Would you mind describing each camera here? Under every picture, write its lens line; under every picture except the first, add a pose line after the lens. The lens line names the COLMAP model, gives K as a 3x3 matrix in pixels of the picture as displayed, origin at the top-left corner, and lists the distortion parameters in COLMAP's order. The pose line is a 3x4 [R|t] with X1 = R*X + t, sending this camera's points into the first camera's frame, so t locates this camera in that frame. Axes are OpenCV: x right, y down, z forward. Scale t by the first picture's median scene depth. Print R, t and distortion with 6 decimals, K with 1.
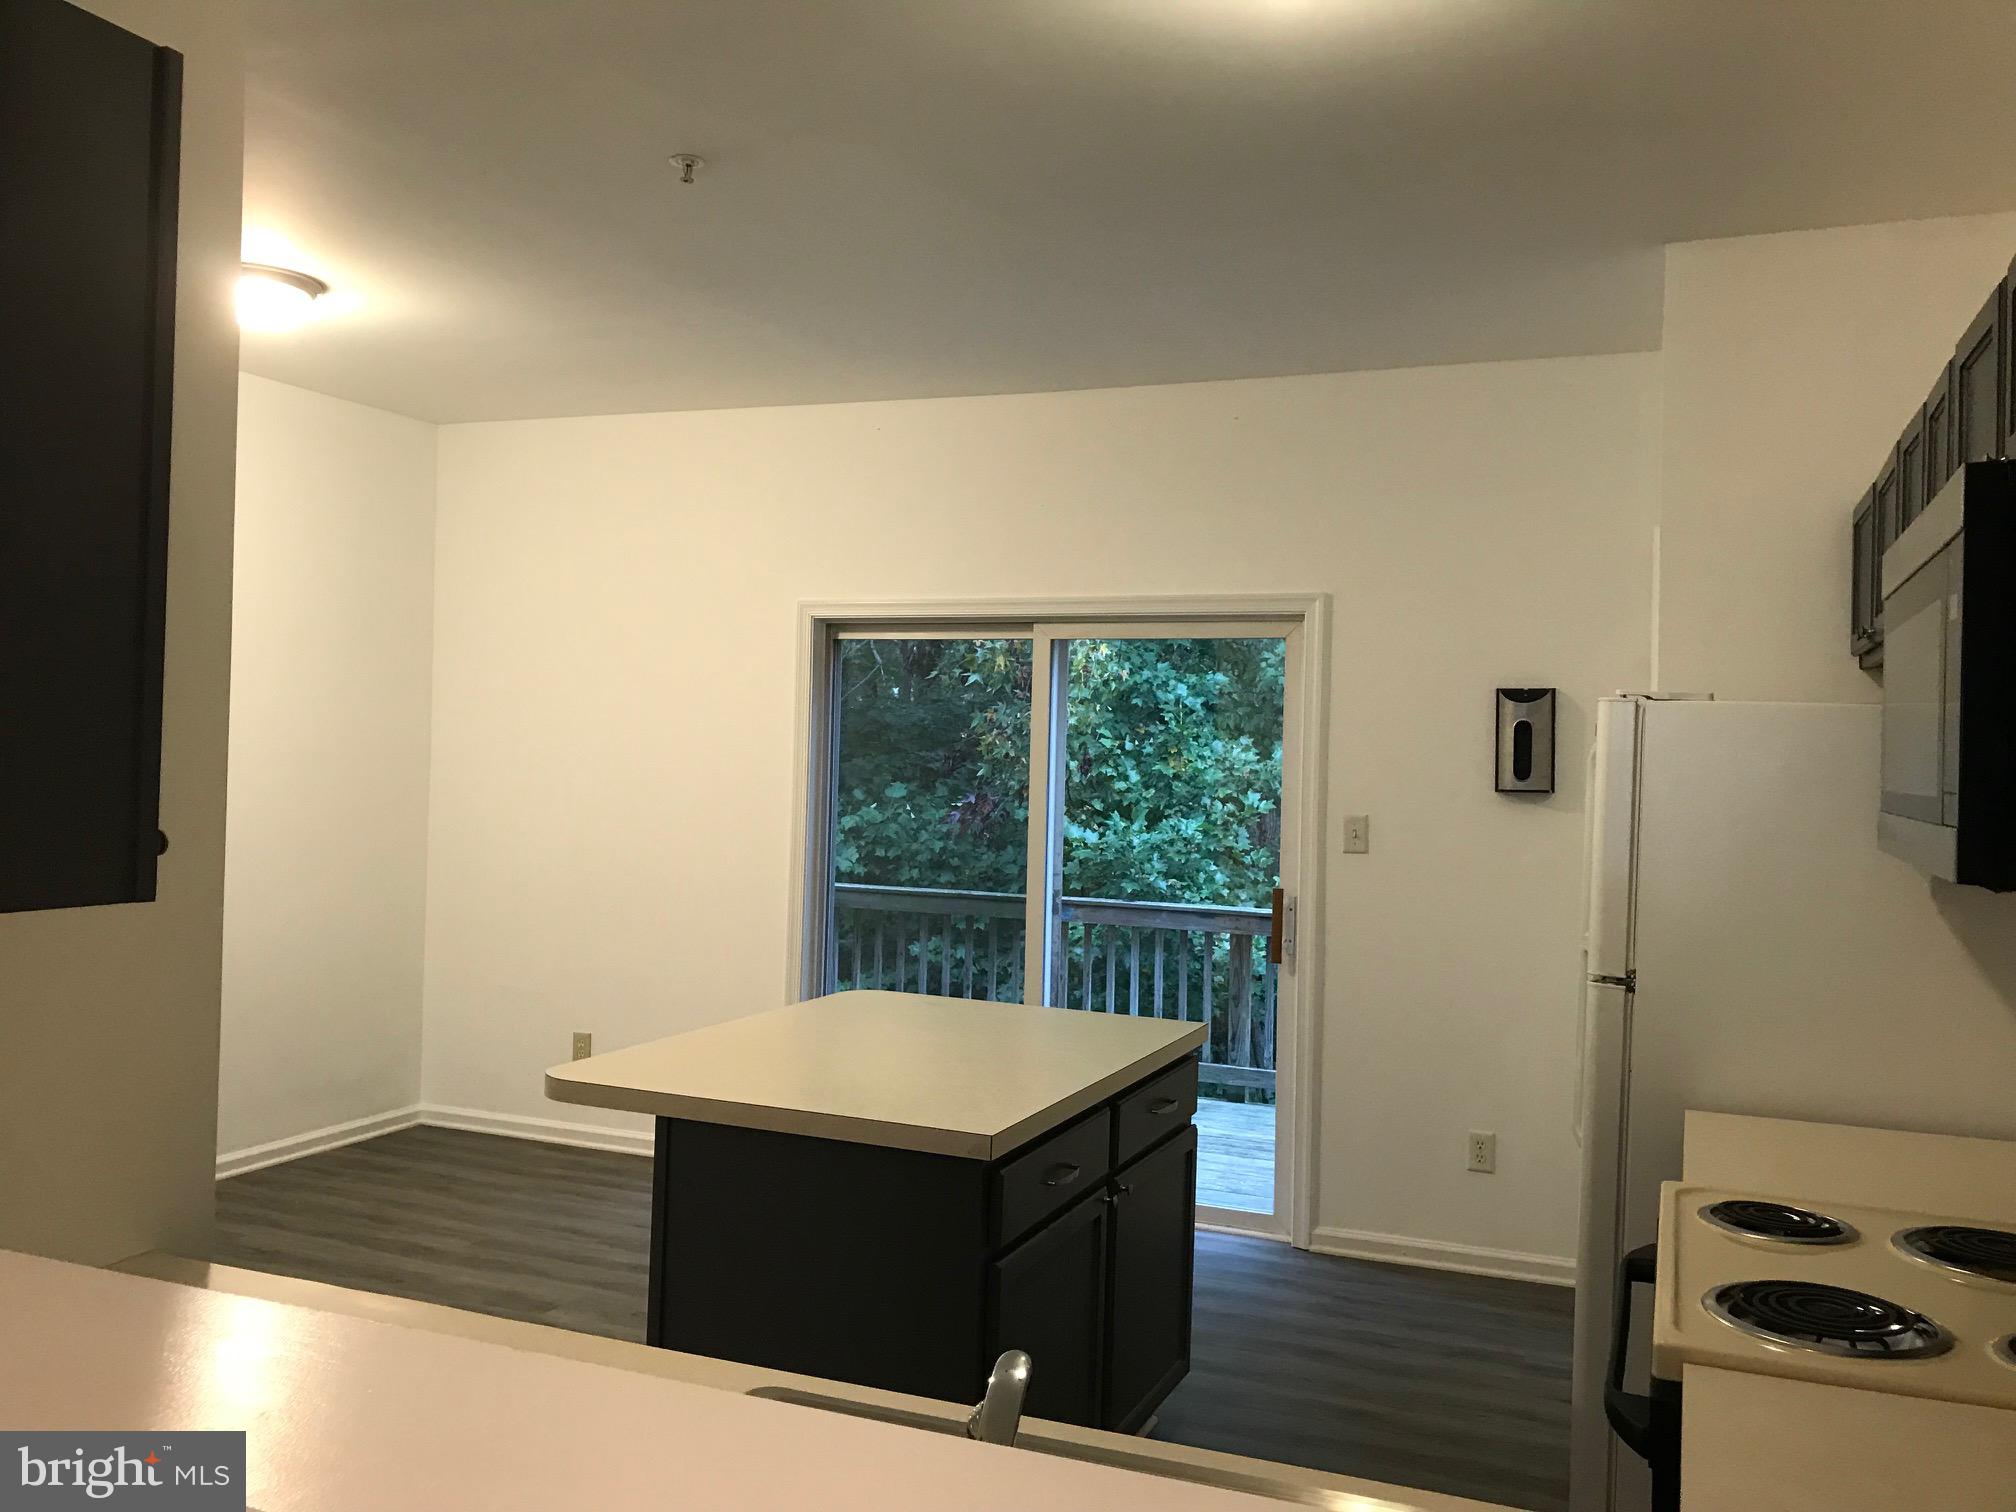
lens RADIAL K [[1625.4, 0, 998.3], [0, 1625.4, 752.7], [0, 0, 1]] dist [0.033599, -0.009702]
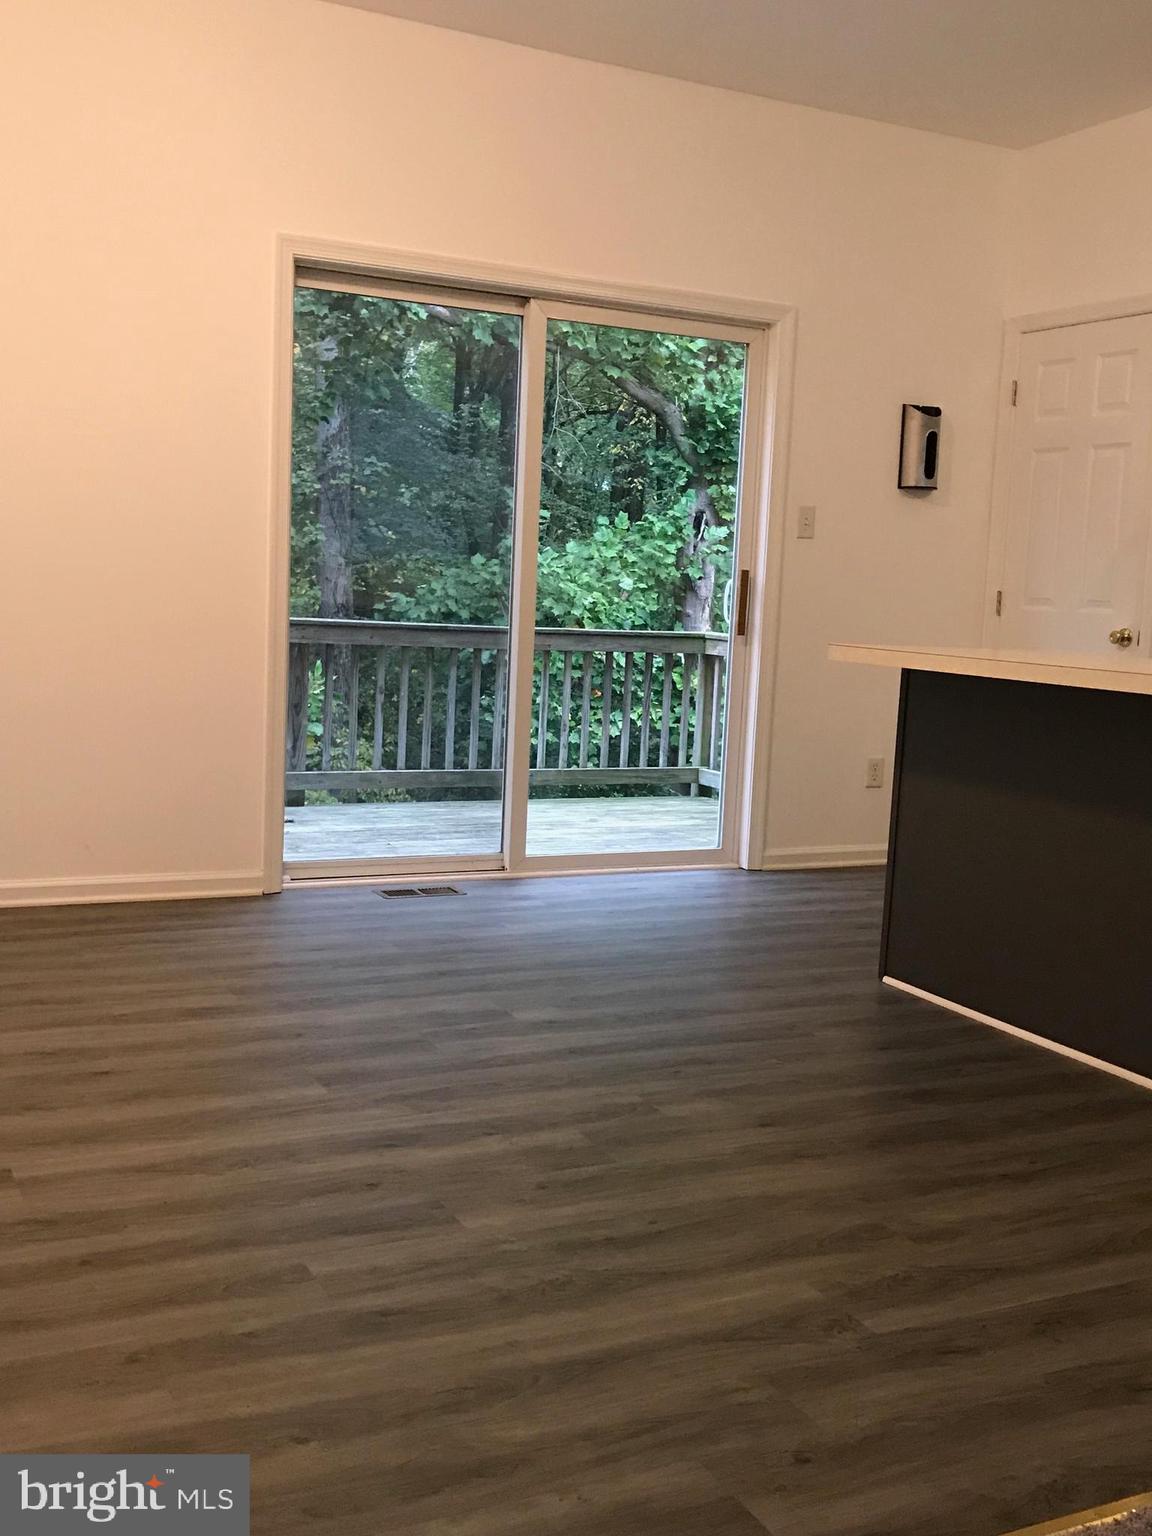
lens RADIAL K [[1585.7, 0, 572.3], [0, 1585.7, 777.2], [0, 0, 1]] dist [0.001955, 0.000000]
pose [[0.642805, -0.091072, 0.760597, -0.270125], [-0.030616, 0.989060, 0.144302, 0.025277], [-0.765418, -0.116044, 0.632984, 0.130287]]
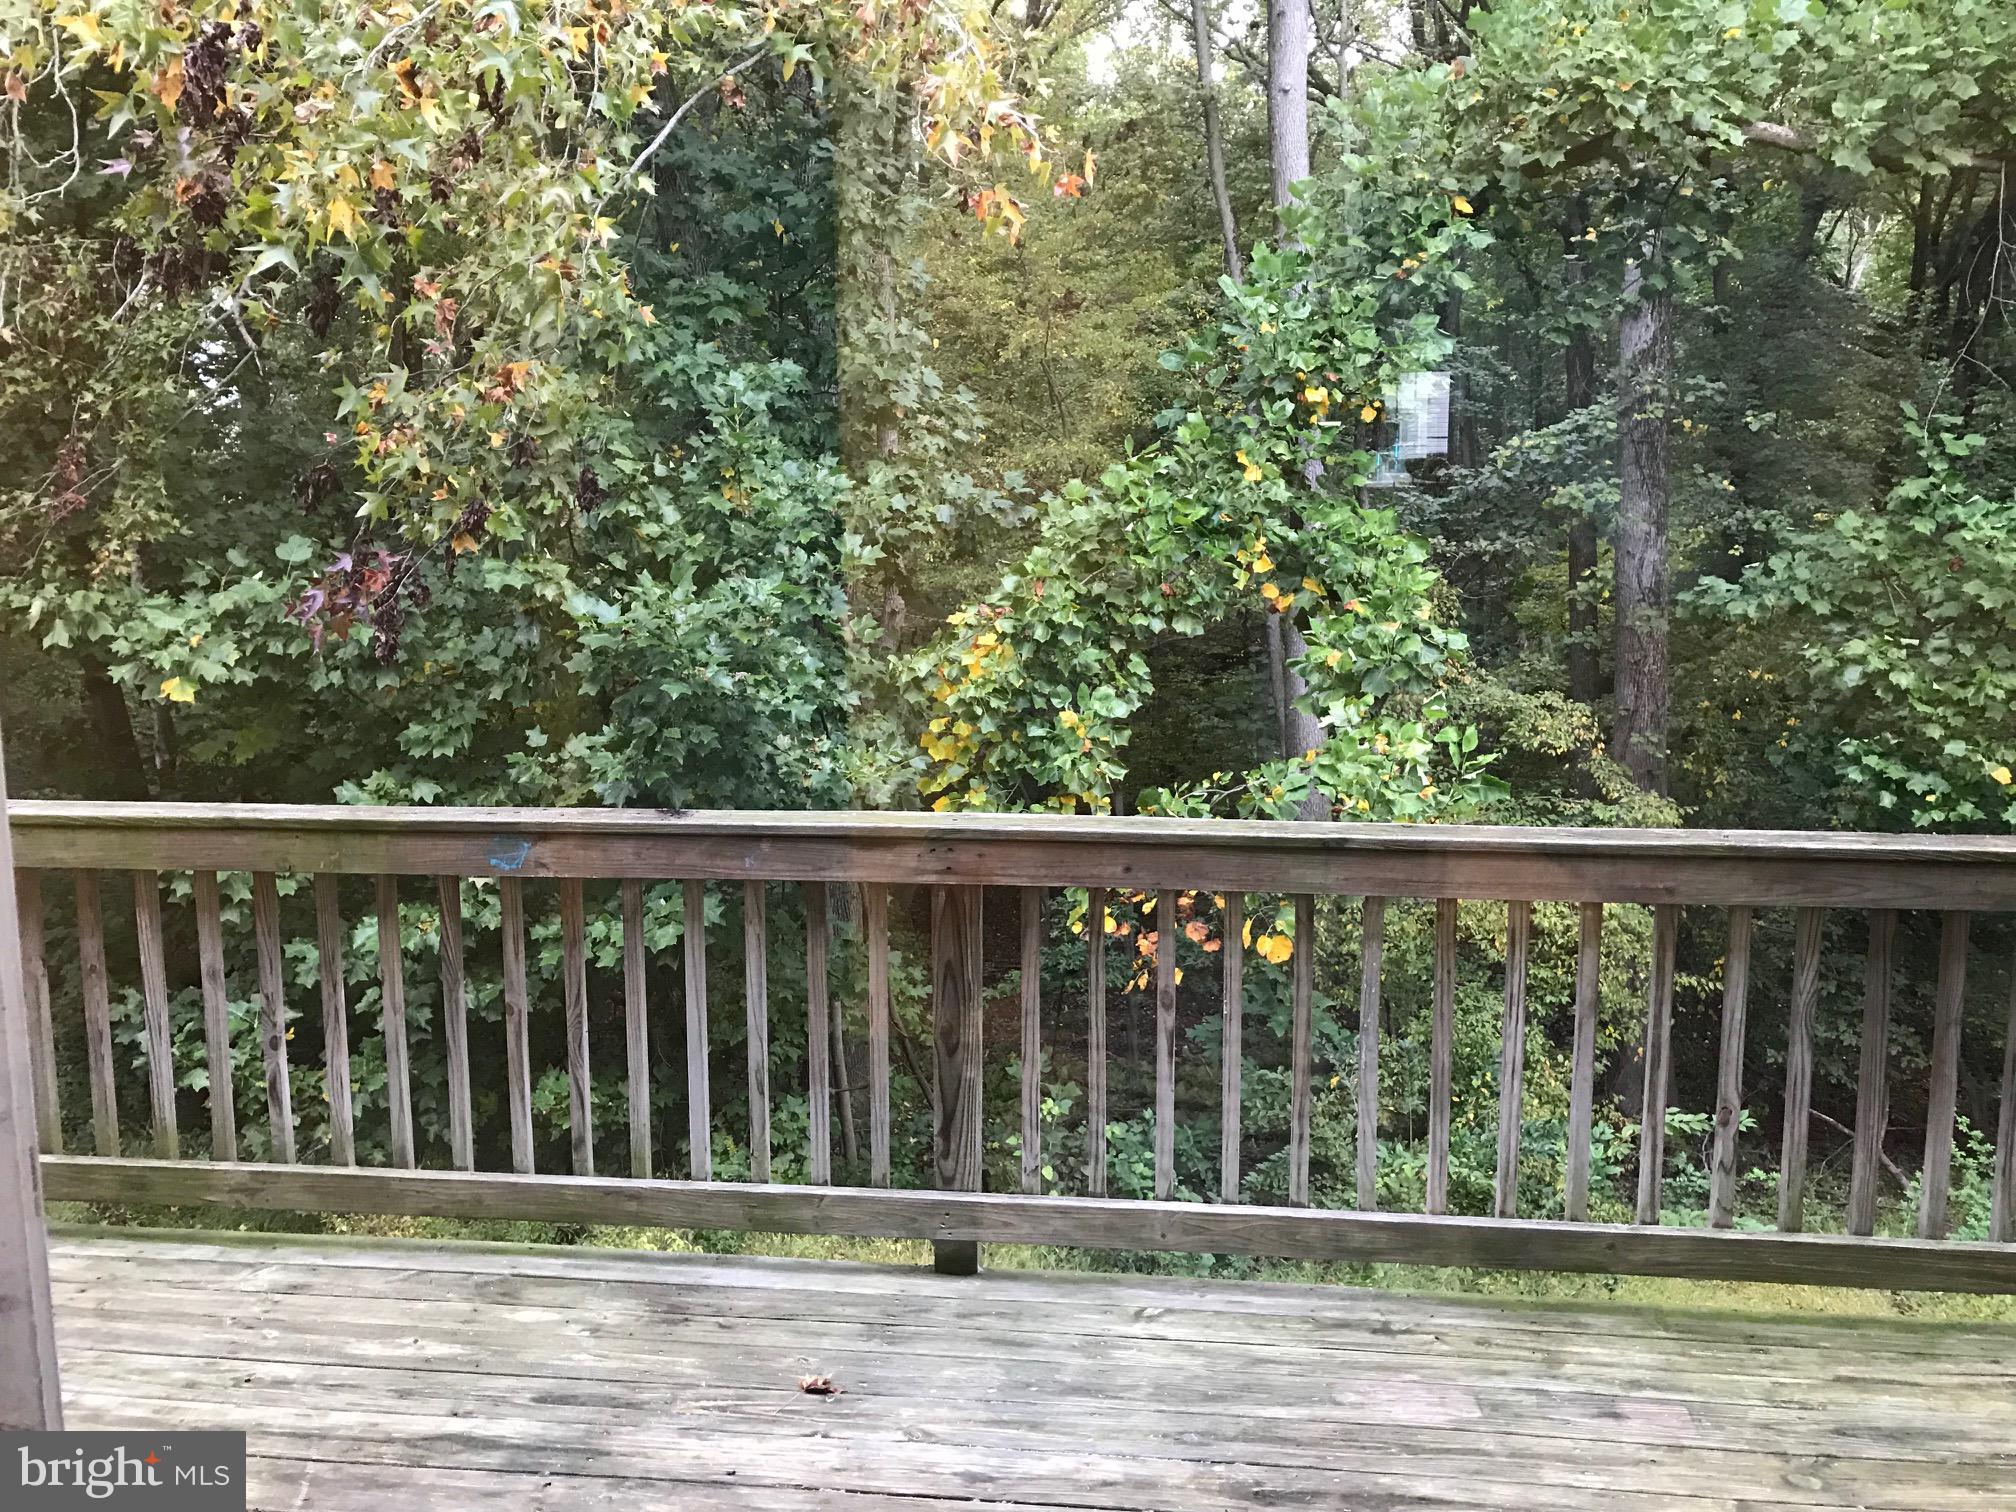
lens RADIAL K [[1625.4, 0, 991.7], [0, 1625.4, 753.3], [0, 0, 1]] dist [0.033599, -0.009702]
pose [[0.961908, -0.070528, 0.264120, 0.027698], [0.029131, 0.987091, 0.157488, 0.009662], [-0.271818, -0.143795, 0.951545, 0.326069]]
